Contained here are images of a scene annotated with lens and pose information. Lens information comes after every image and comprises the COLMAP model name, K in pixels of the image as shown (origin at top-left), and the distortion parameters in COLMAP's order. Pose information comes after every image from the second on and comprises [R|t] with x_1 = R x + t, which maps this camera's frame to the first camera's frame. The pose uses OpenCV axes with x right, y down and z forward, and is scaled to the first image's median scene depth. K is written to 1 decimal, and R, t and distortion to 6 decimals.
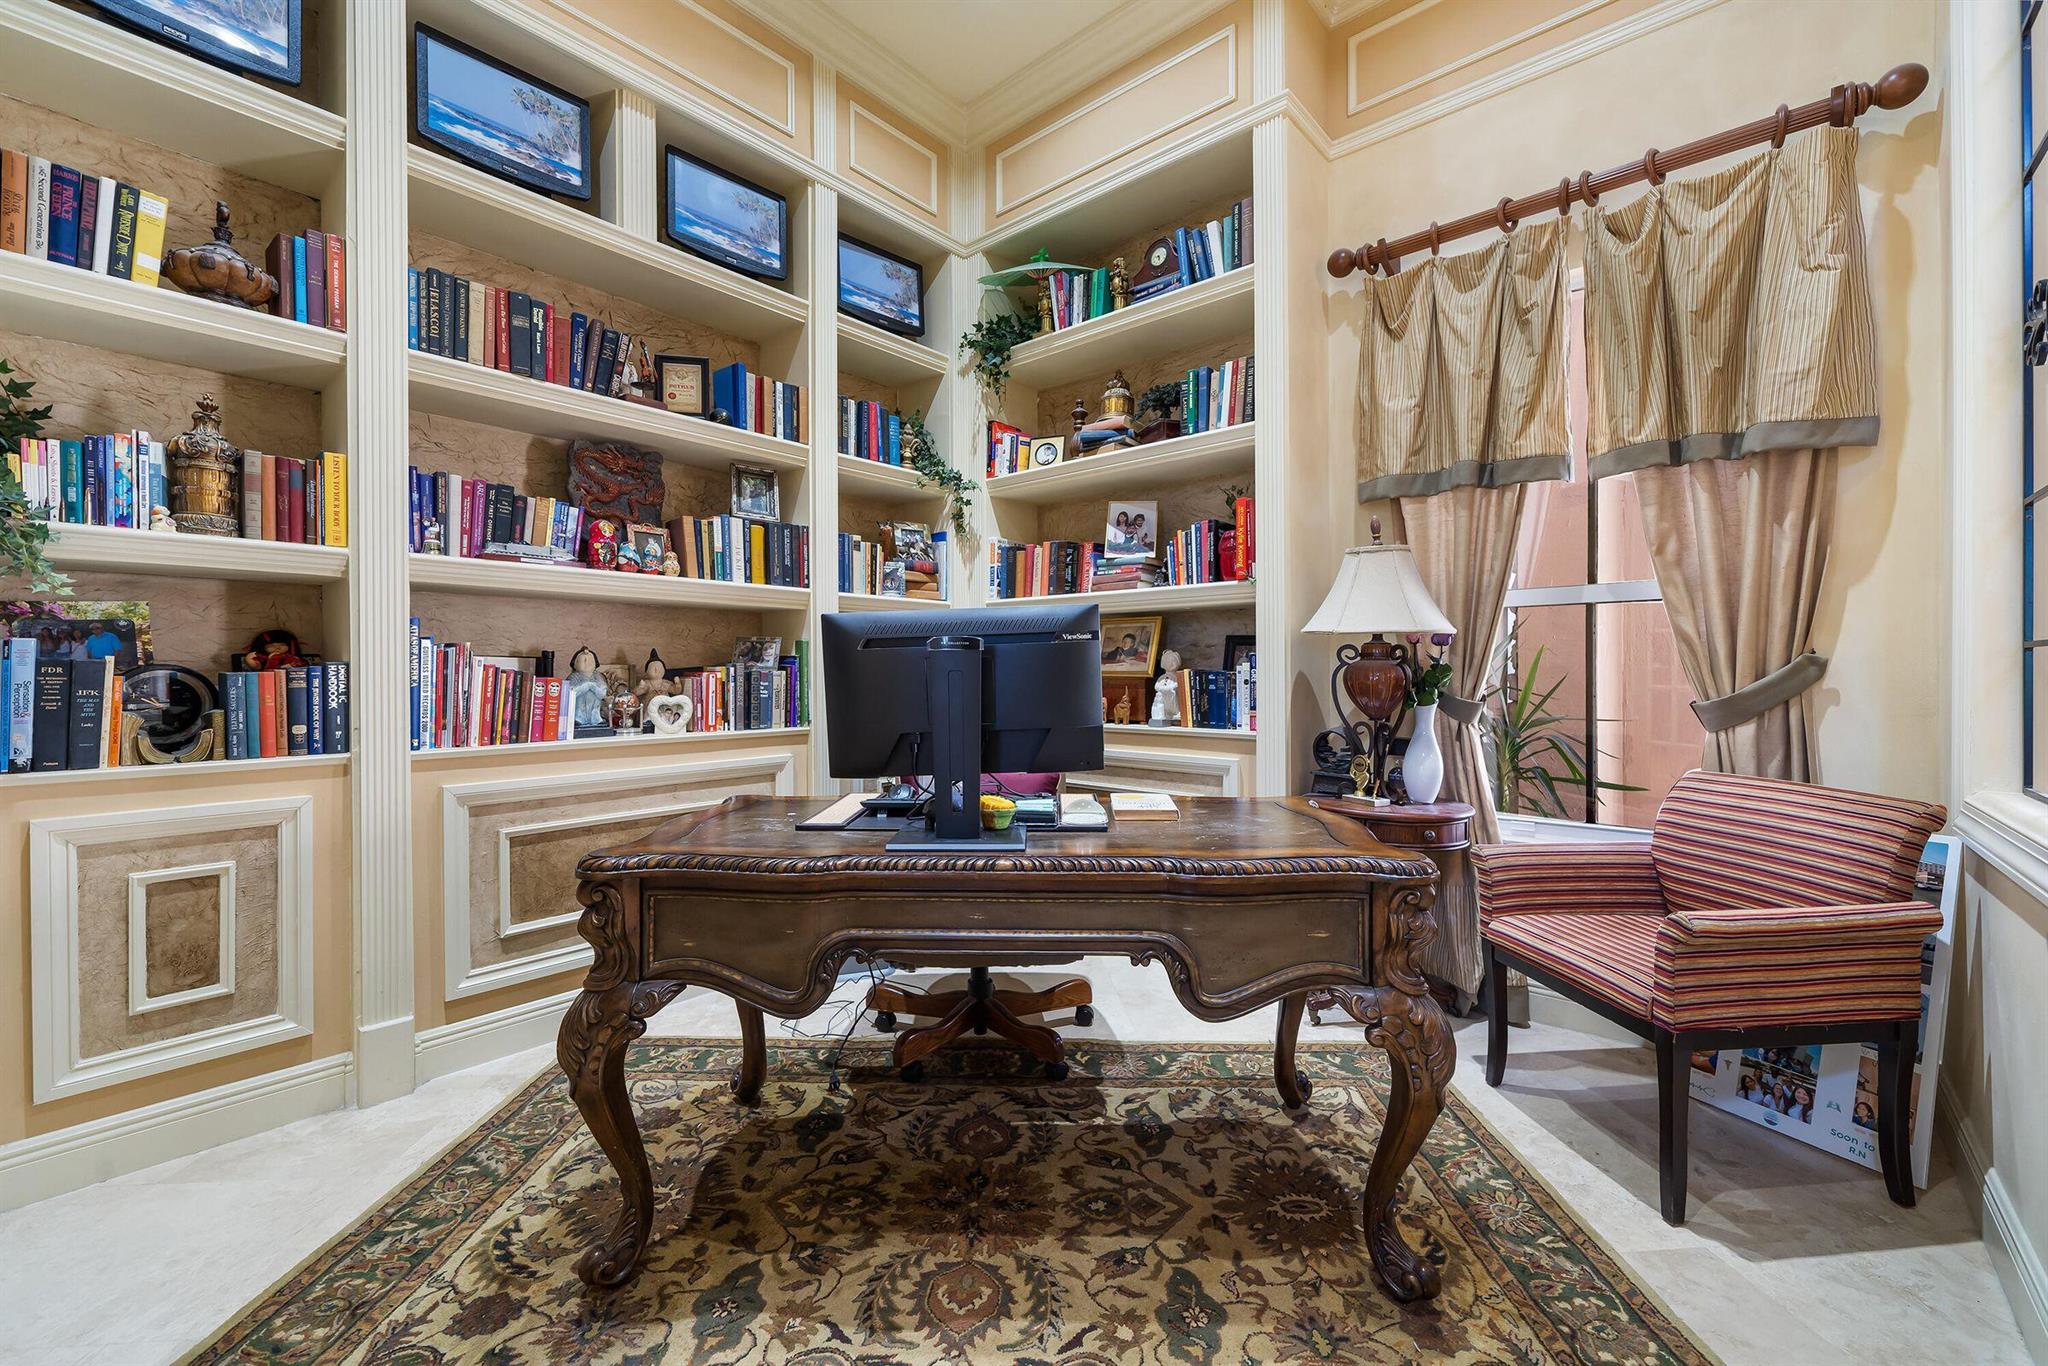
lens RADIAL K [[868.8, 0, 1044.4], [0, 868.8, 667.9], [0, 0, 1]] dist [0.000418, -0.000031]
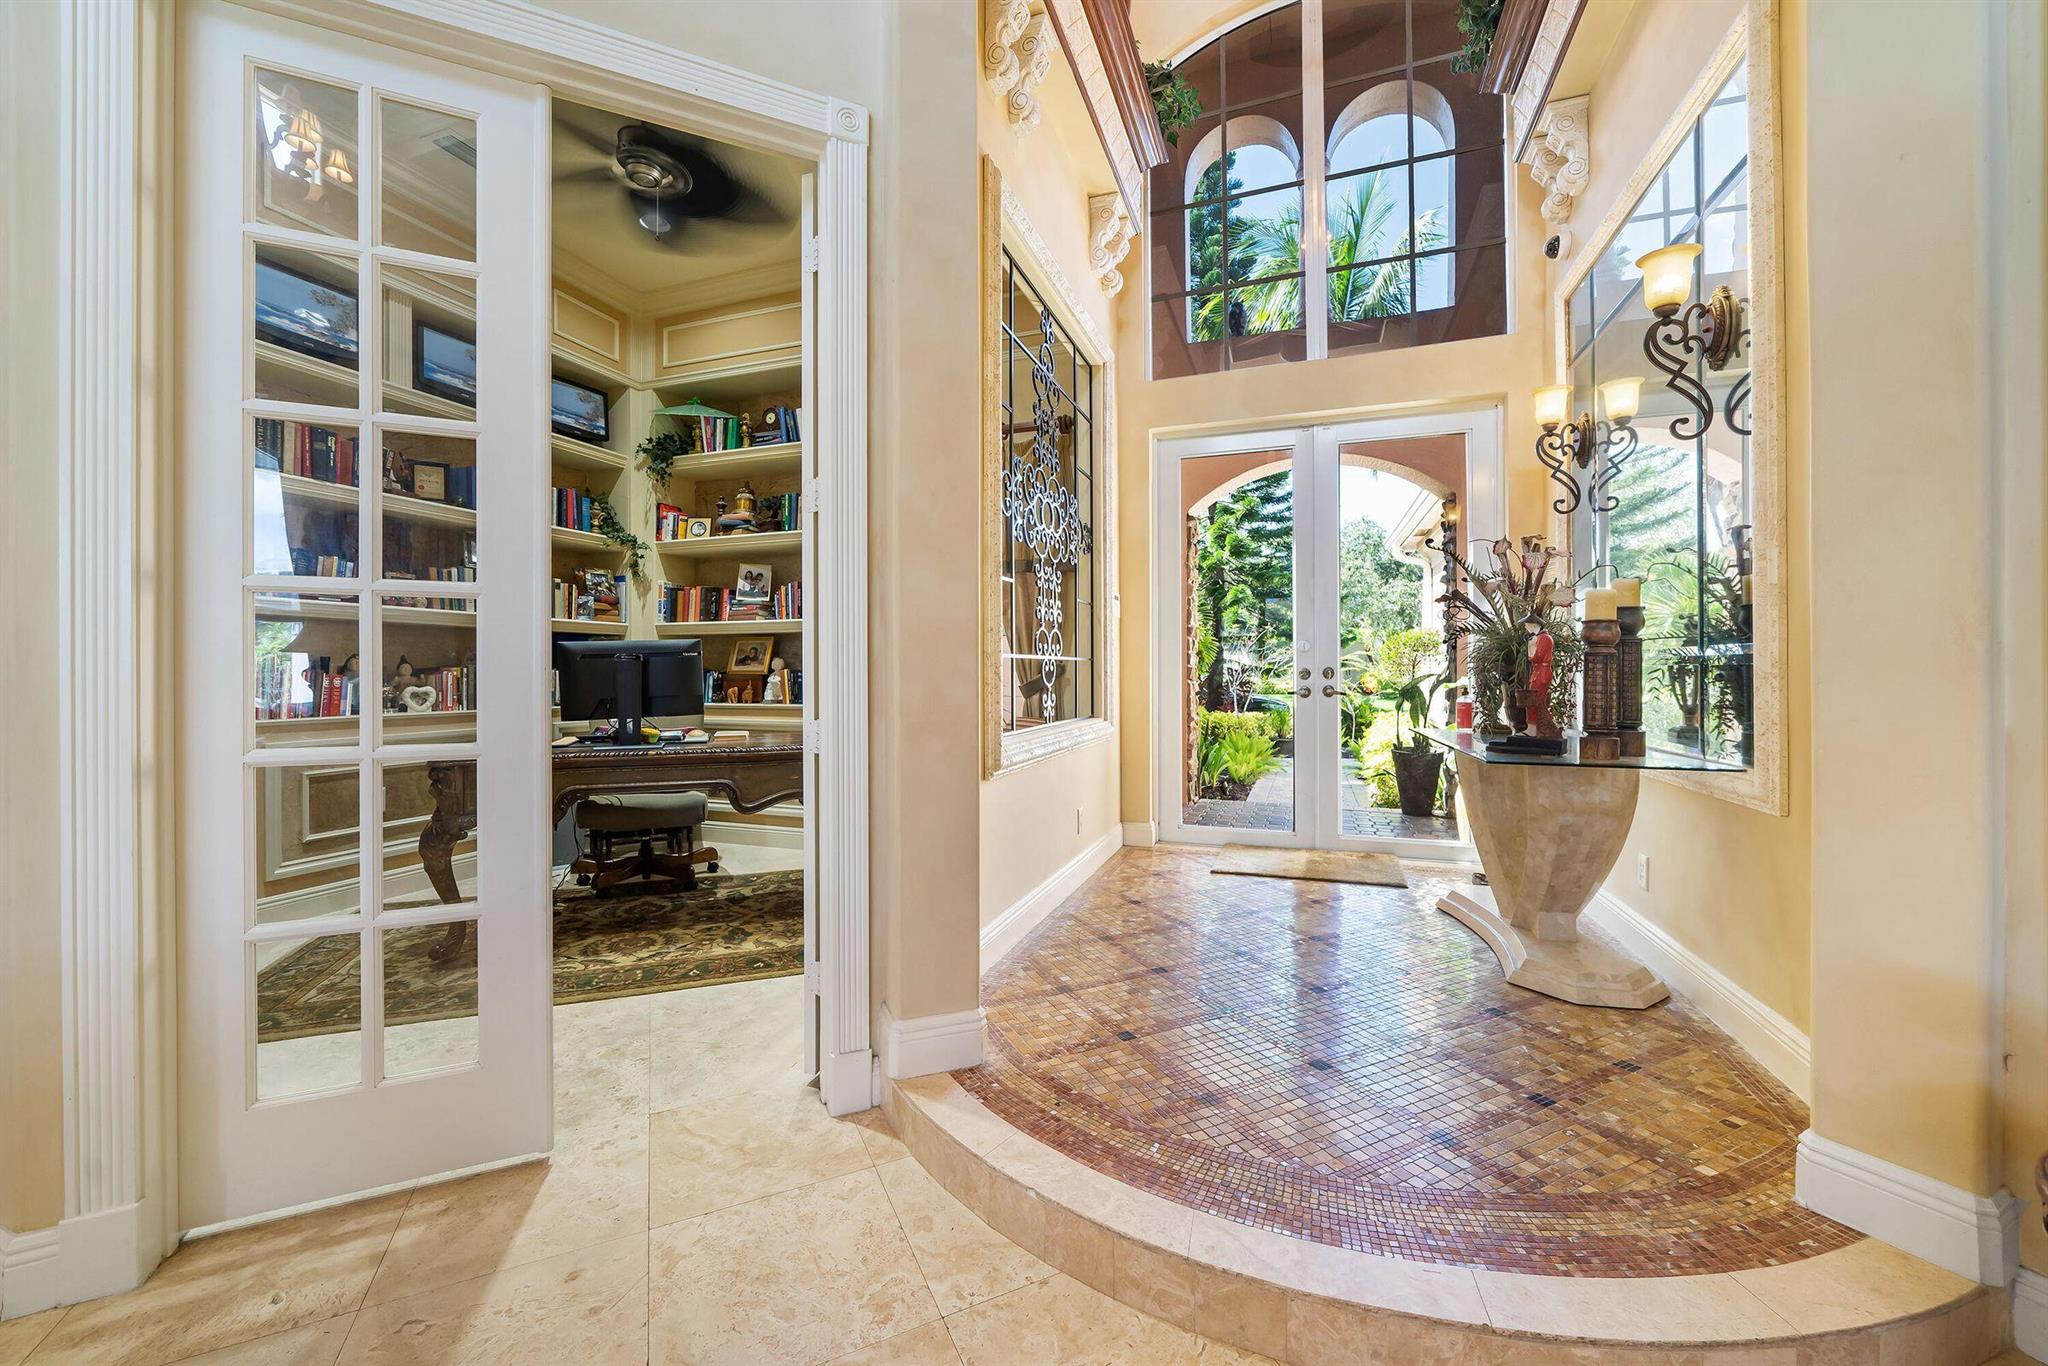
lens RADIAL K [[777.6, 0, 1031.6], [0, 777.6, 666.9], [0, 0, 1]] dist [-0.002331, -0.000280]
pose [[0.933070, 0.001602, 0.359690, 0.062464], [-0.000687, 0.999996, -0.002672, 0.000398], [-0.359693, 0.002246, 0.933068, -0.531345]]
